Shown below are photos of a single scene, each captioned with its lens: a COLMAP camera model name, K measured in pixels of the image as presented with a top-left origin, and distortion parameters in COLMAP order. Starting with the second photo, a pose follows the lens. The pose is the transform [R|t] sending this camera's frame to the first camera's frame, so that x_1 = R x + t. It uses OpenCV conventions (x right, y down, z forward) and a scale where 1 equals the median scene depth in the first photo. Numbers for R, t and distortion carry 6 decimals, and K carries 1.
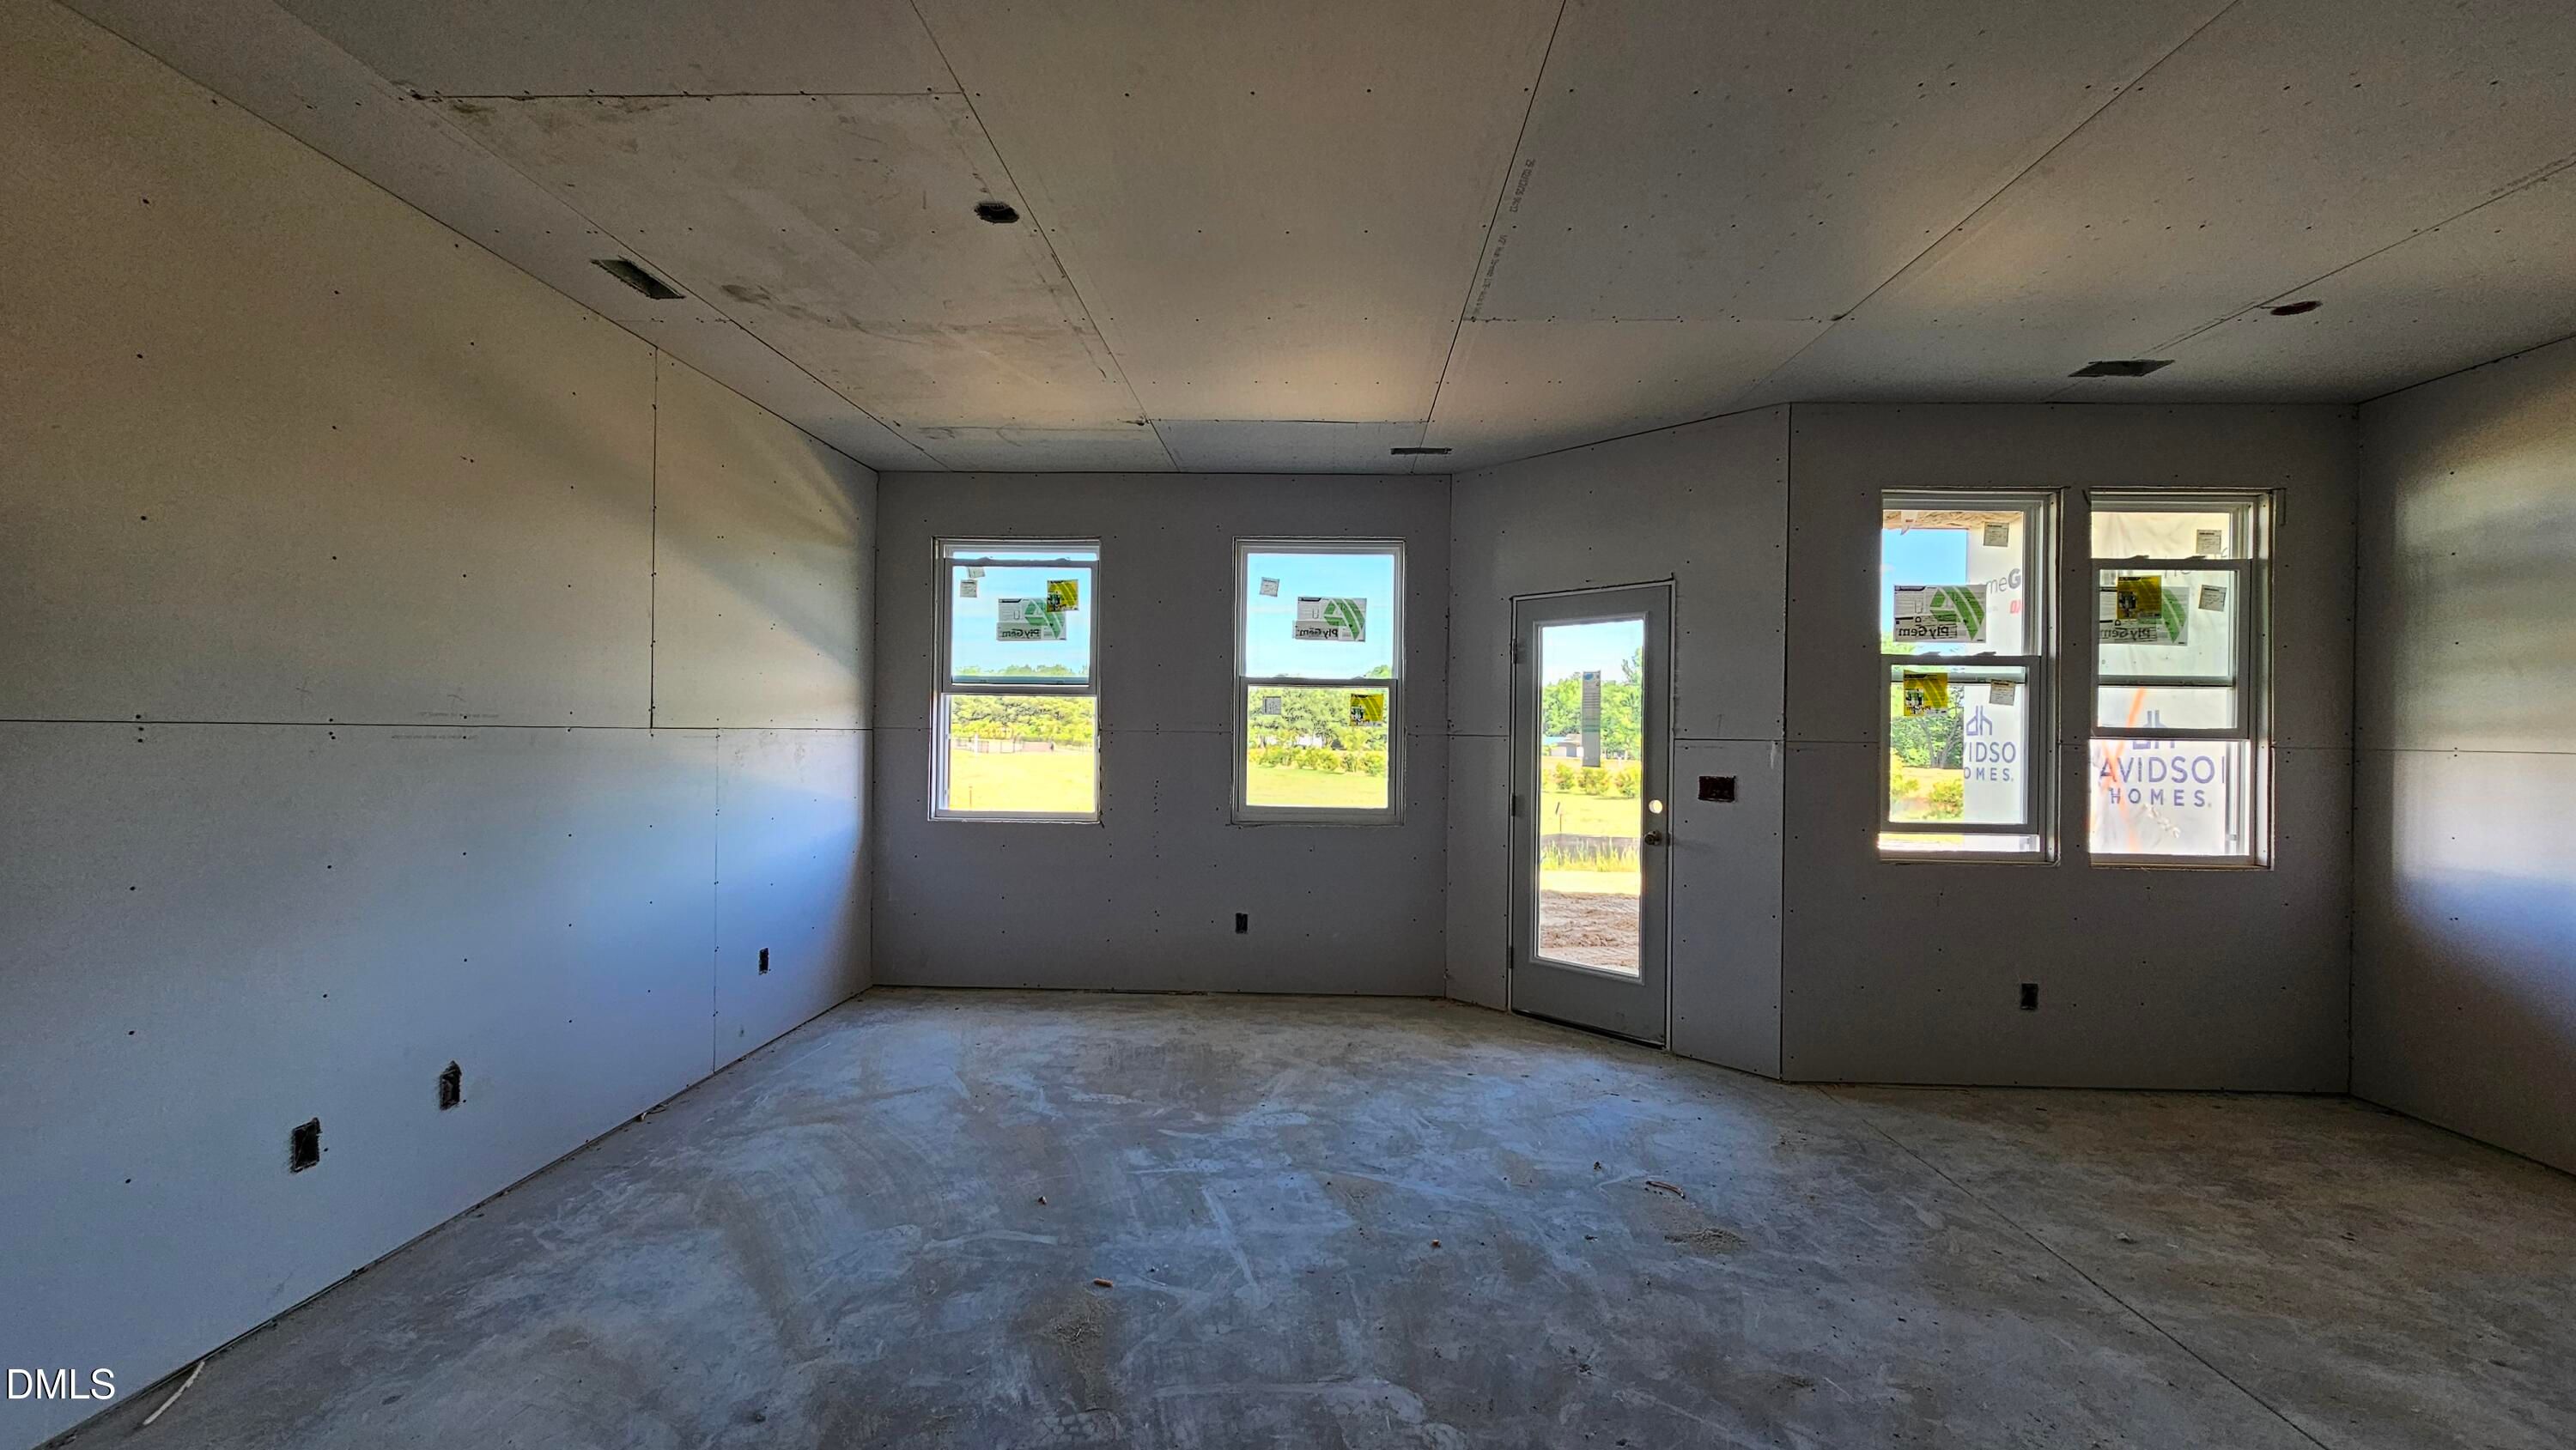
lens RADIAL K [[1046.0, 0, 1293.8], [0, 1046.0, 734.1], [0, 0, 1]] dist [-0.000732, 0.000702]
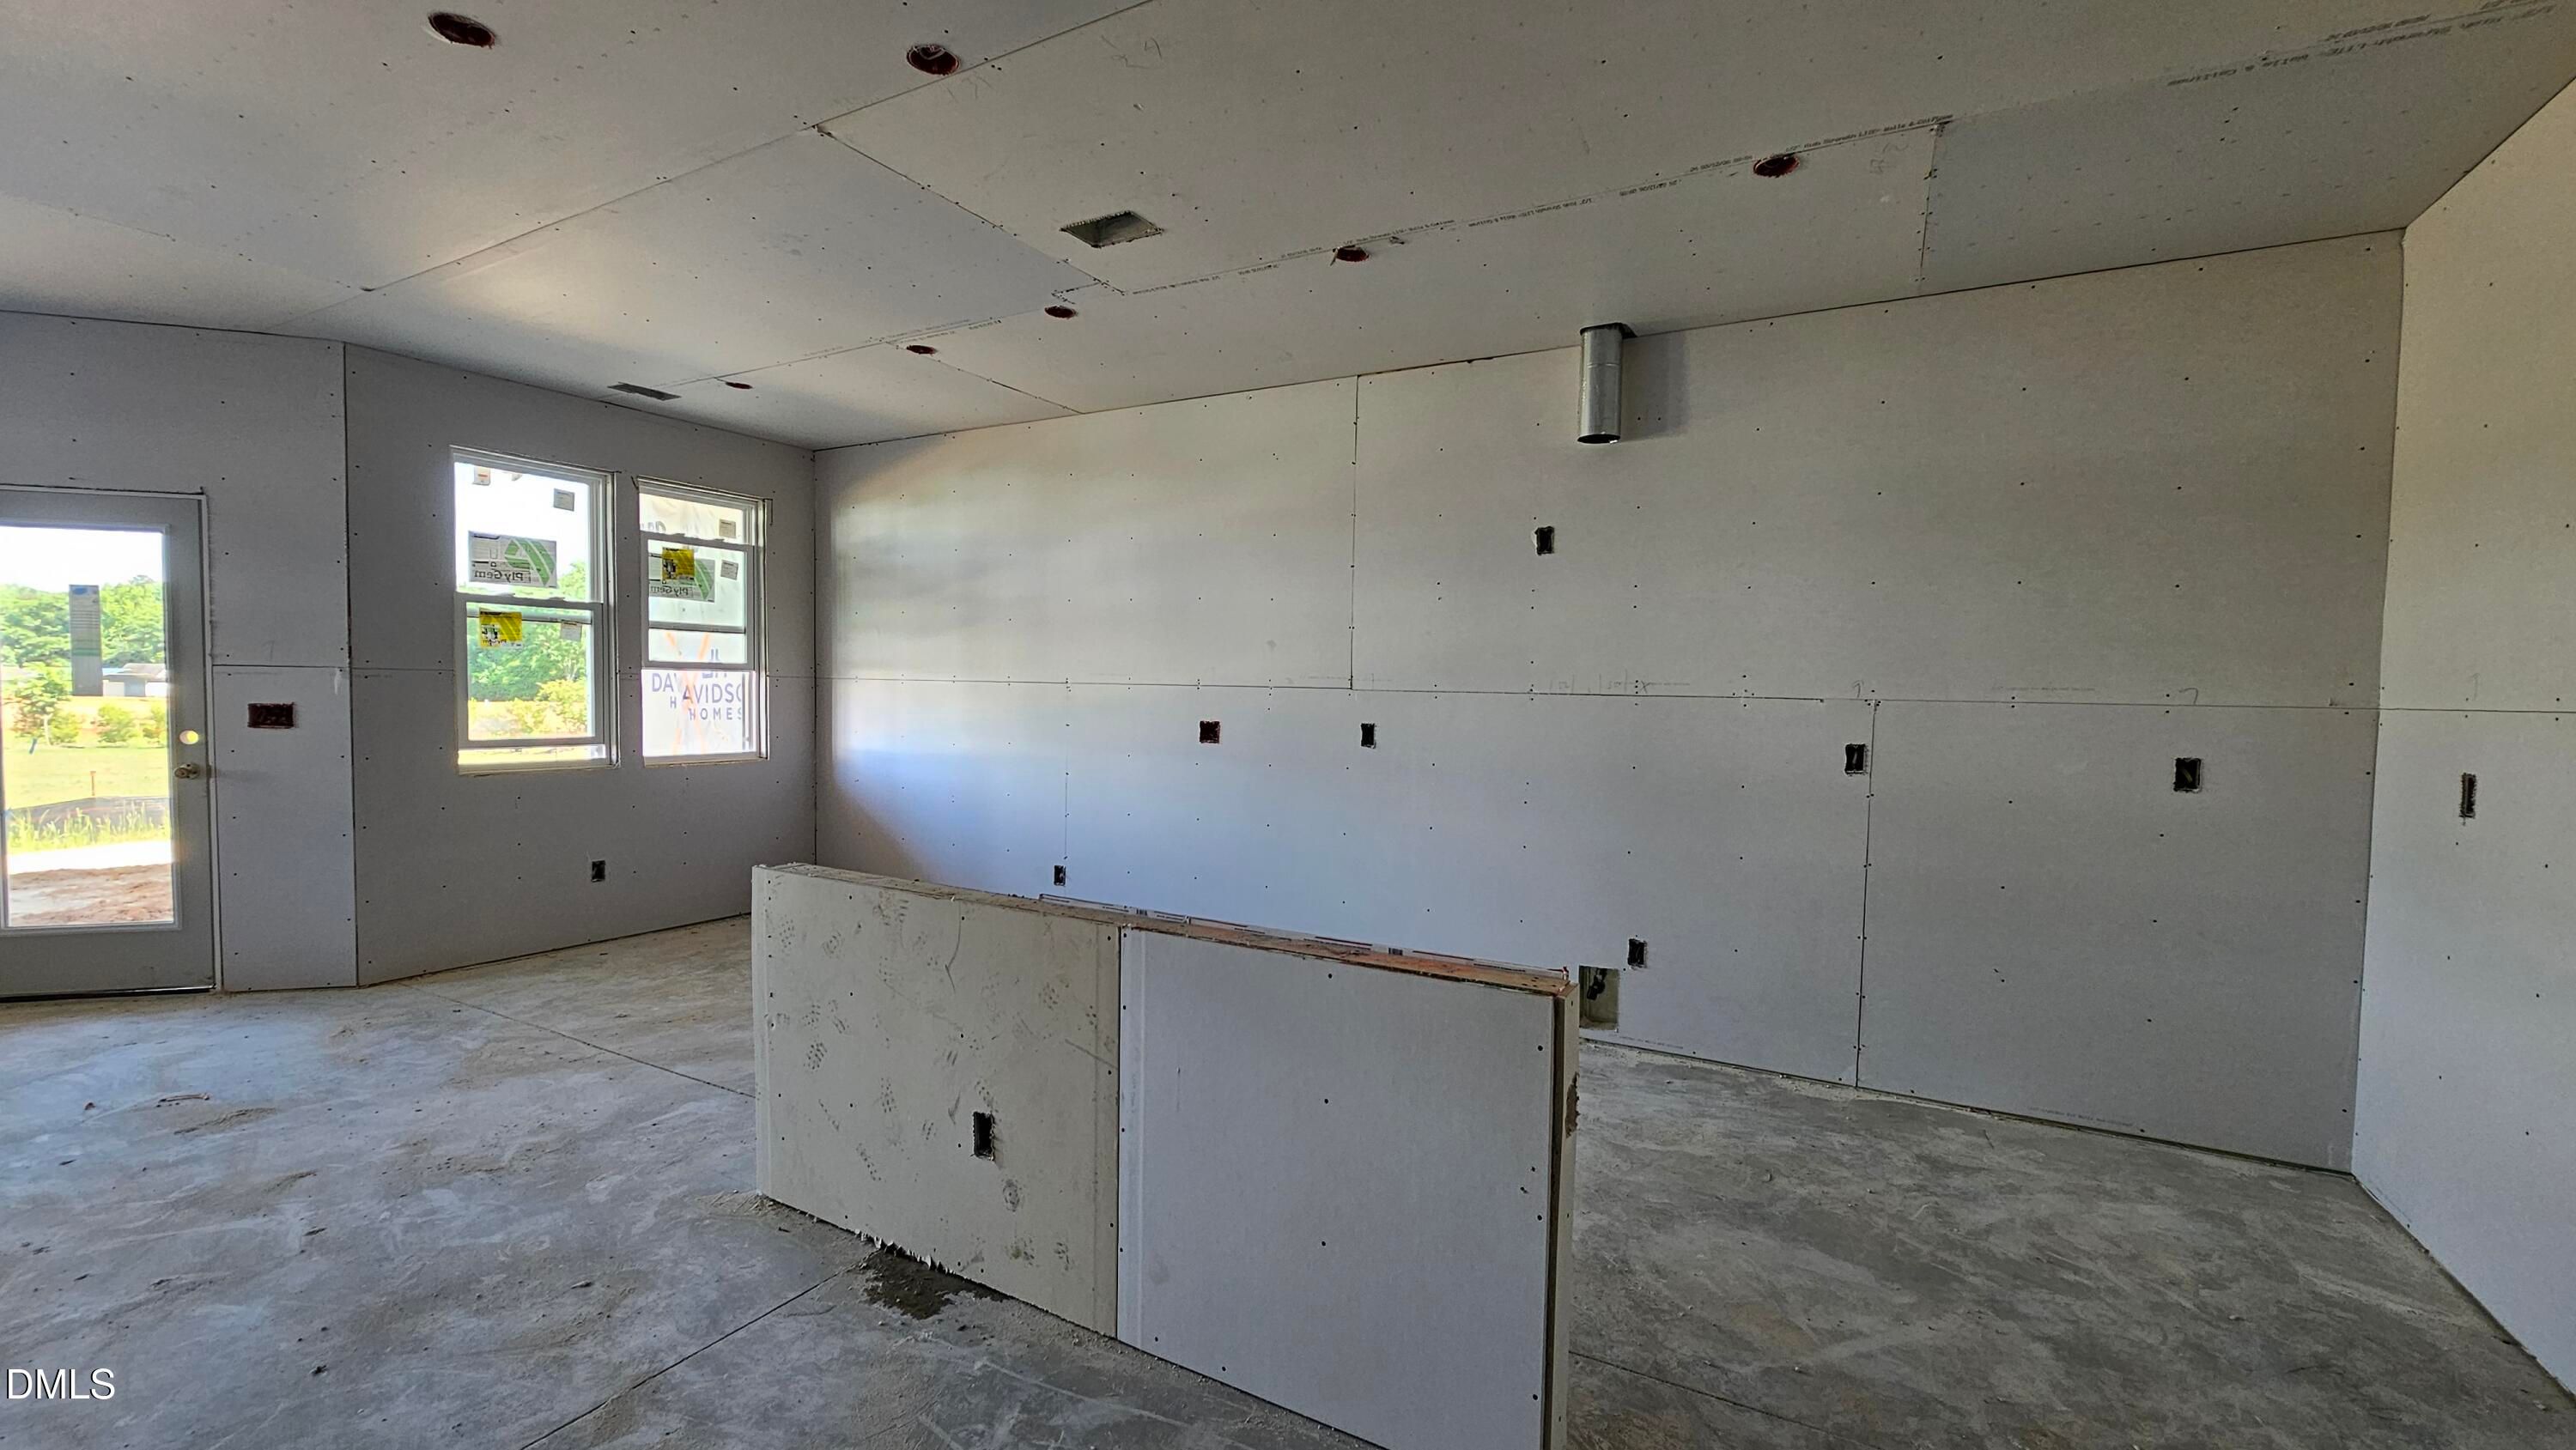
lens RADIAL K [[1046.0, 0, 1293.8], [0, 1046.0, 734.1], [0, 0, 1]] dist [-0.000732, 0.000702]
pose [[0.457081, -0.043726, 0.888350, -0.034557], [-0.012028, 0.998396, 0.055331, 0.003375], [-0.889344, -0.035976, 0.455822, -0.324346]]
